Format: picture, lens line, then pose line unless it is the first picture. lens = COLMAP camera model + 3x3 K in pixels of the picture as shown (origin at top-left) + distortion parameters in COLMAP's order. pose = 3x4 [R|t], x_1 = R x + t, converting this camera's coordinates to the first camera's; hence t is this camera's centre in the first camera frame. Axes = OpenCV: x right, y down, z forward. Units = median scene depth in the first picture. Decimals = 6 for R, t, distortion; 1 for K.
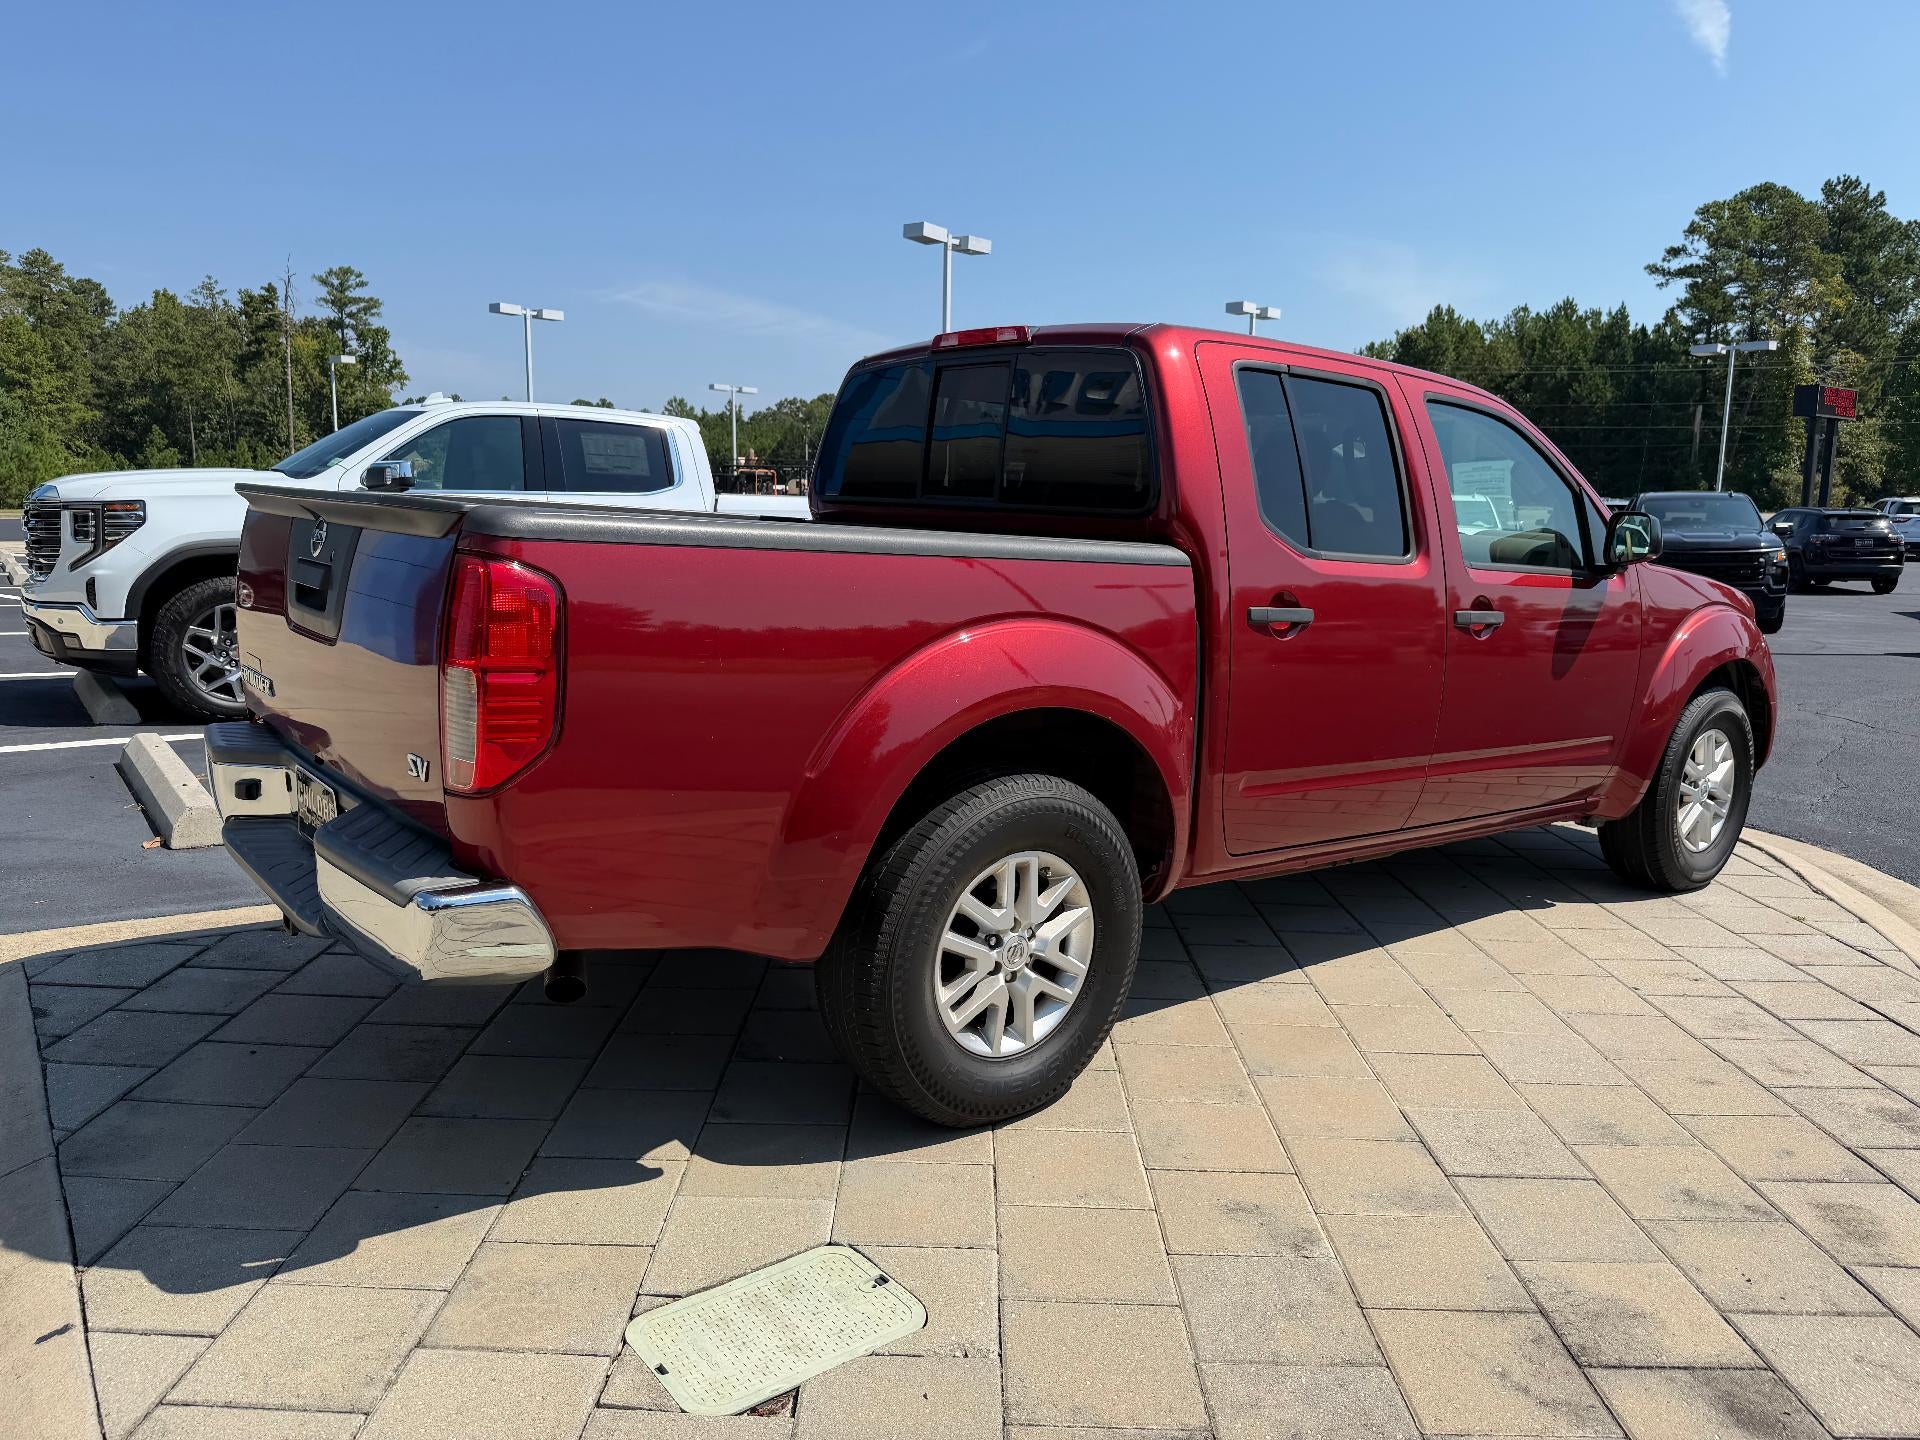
lens RADIAL K [[1357.3, 0, 978.7], [0, 1357.3, 722.8], [0, 0, 1]] dist [0.037878, -0.054130]
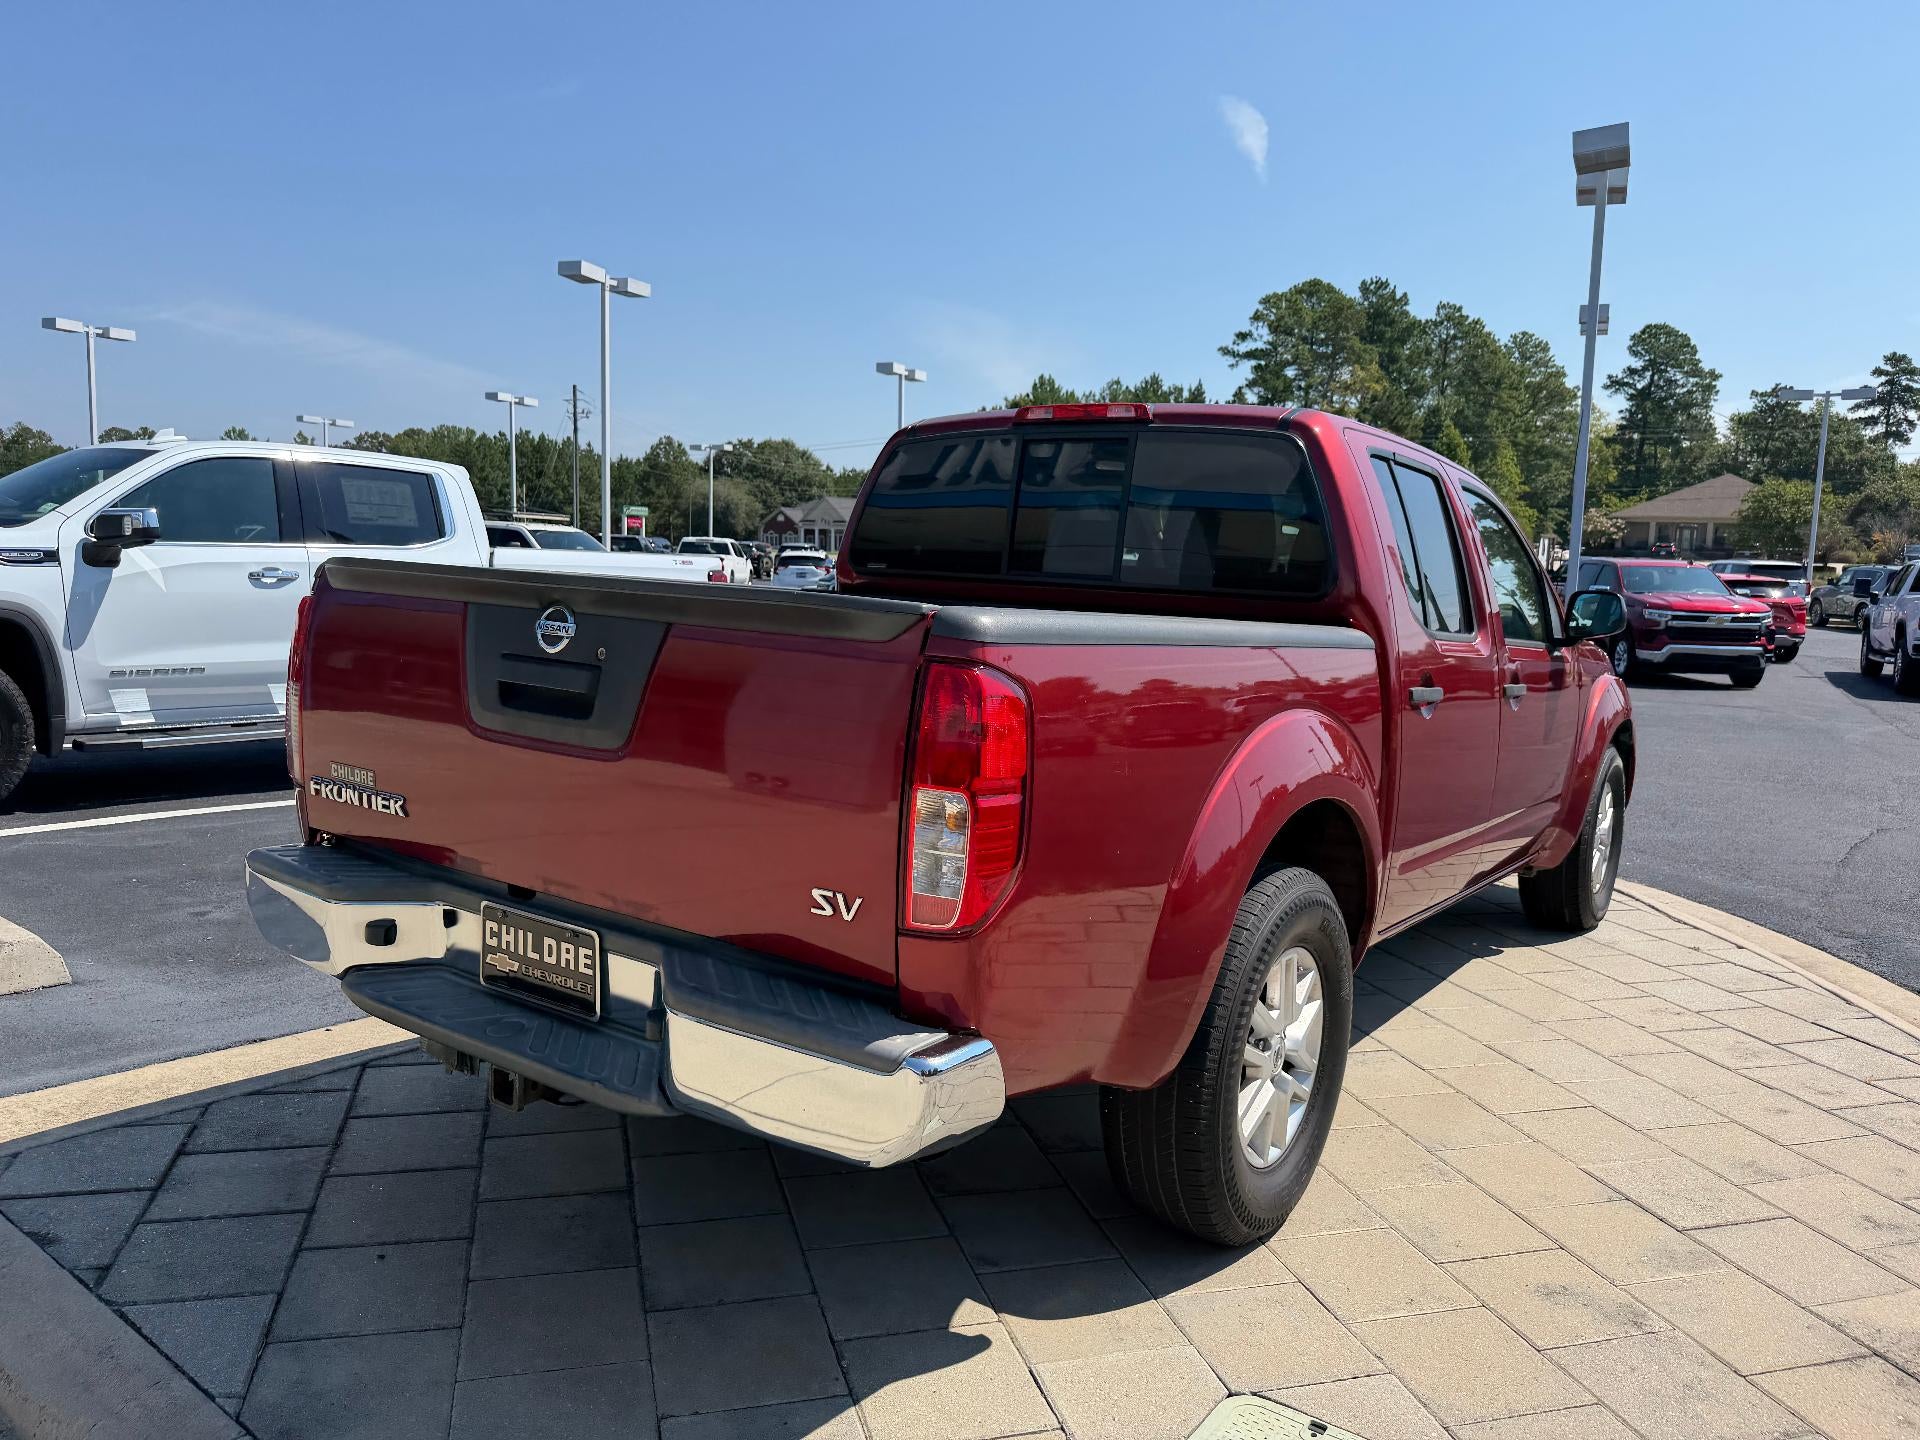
lens RADIAL K [[1357.3, 0, 984.6], [0, 1357.3, 731.0], [0, 0, 1]] dist [0.037878, -0.054130]
pose [[0.959902, -0.023075, 0.279383, -0.030913], [0.031499, 0.999173, -0.025701, -0.002875], [-0.278559, 0.033471, 0.959836, 0.008644]]
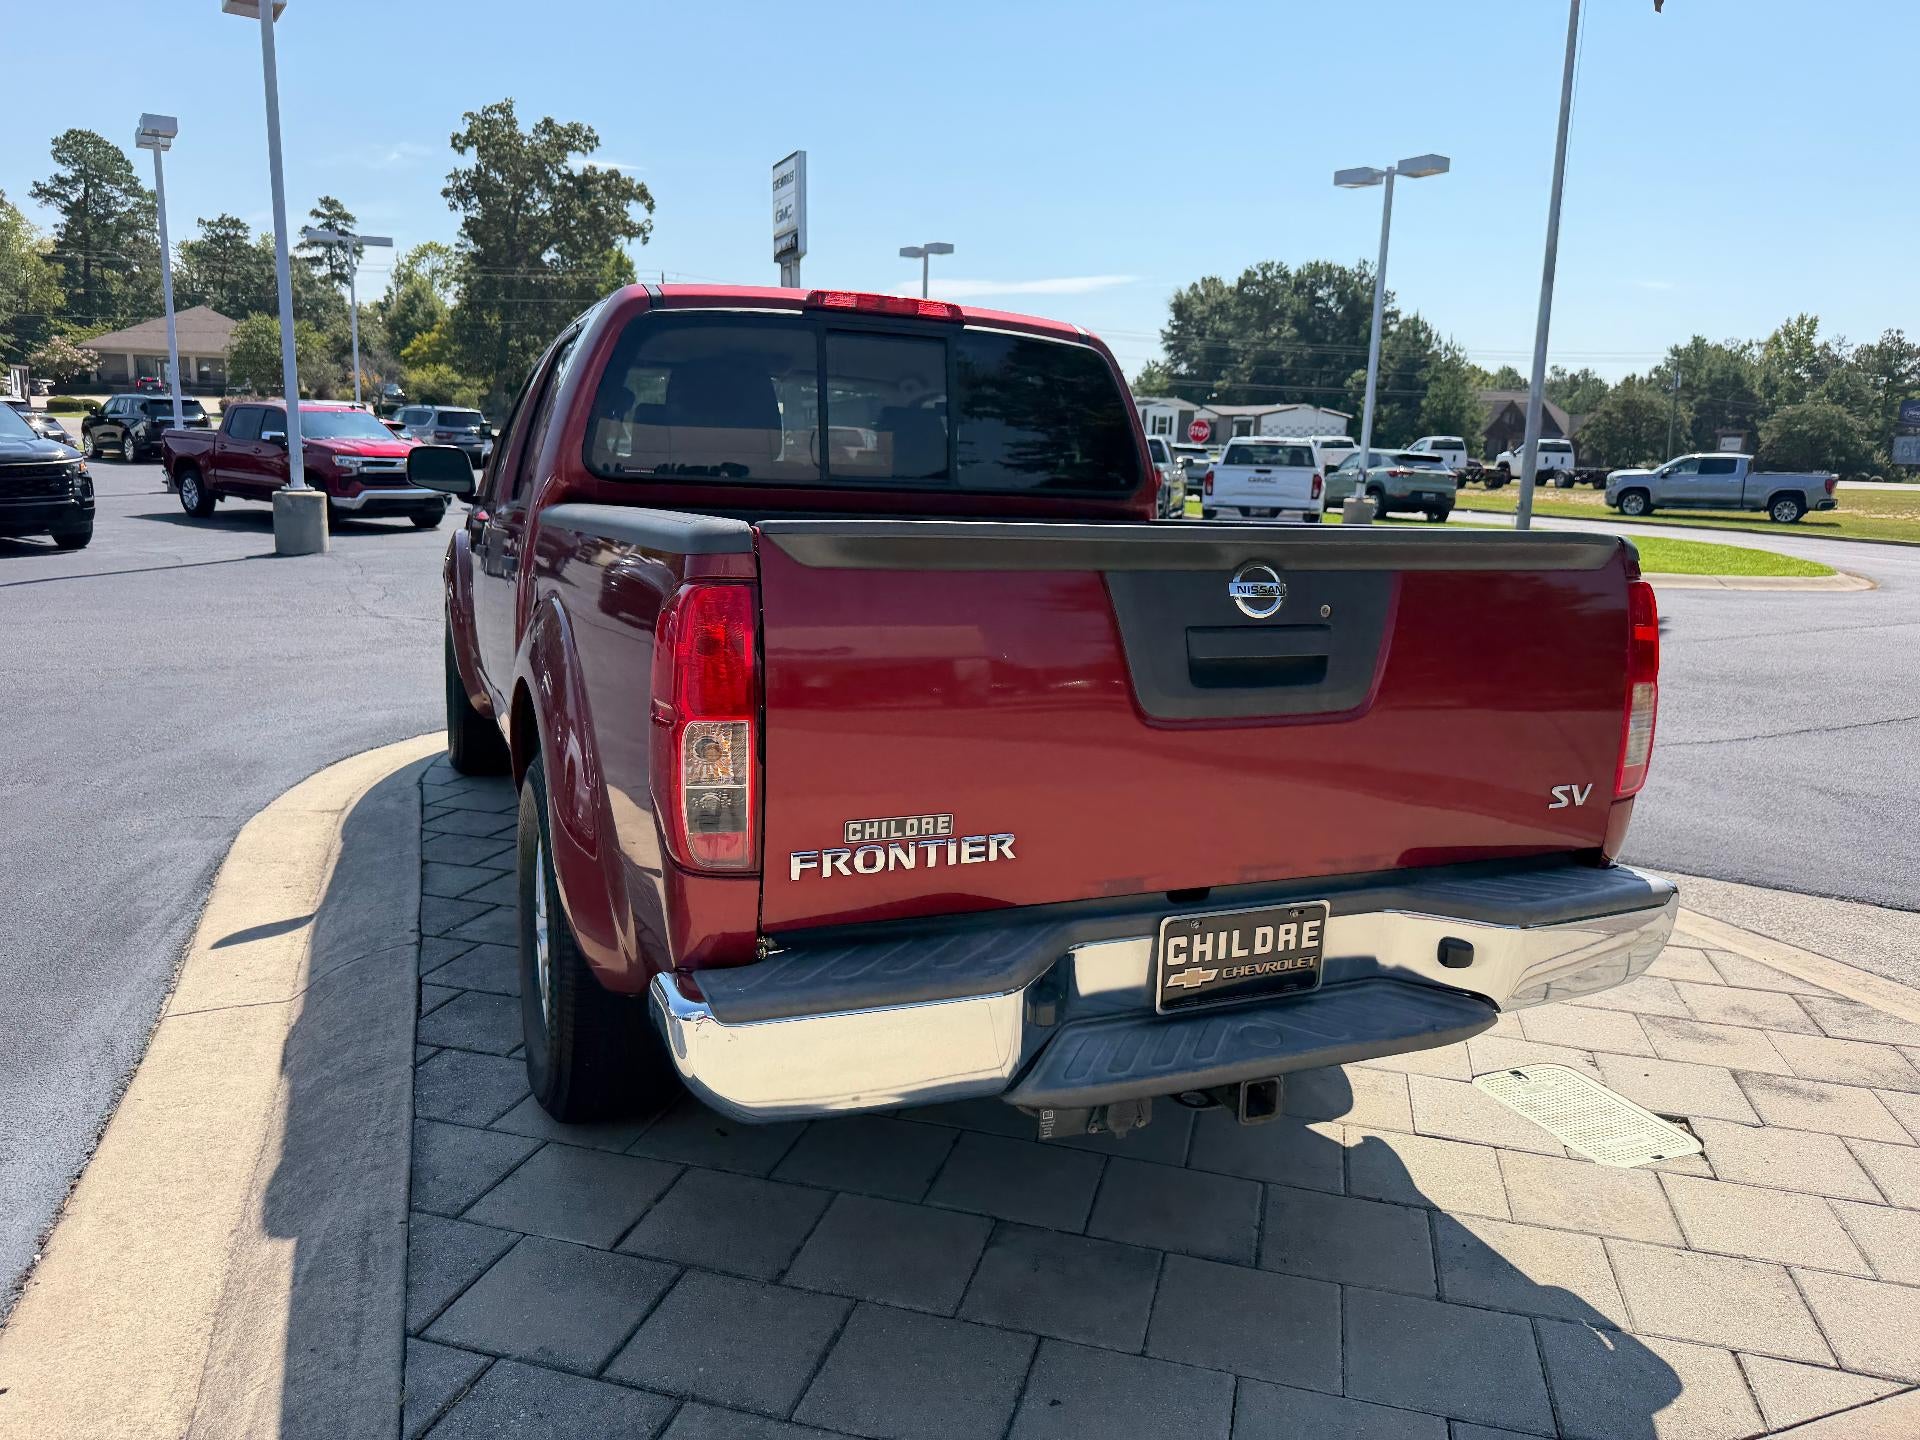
lens RADIAL K [[1357.3, 0, 964.8], [0, 1357.3, 719.3], [0, 0, 1]] dist [0.037878, -0.054130]
pose [[0.267236, -0.201210, 0.942390, -0.082589], [0.129589, 0.976578, 0.171762, -0.014340], [-0.954878, 0.076222, 0.287052, 0.063218]]
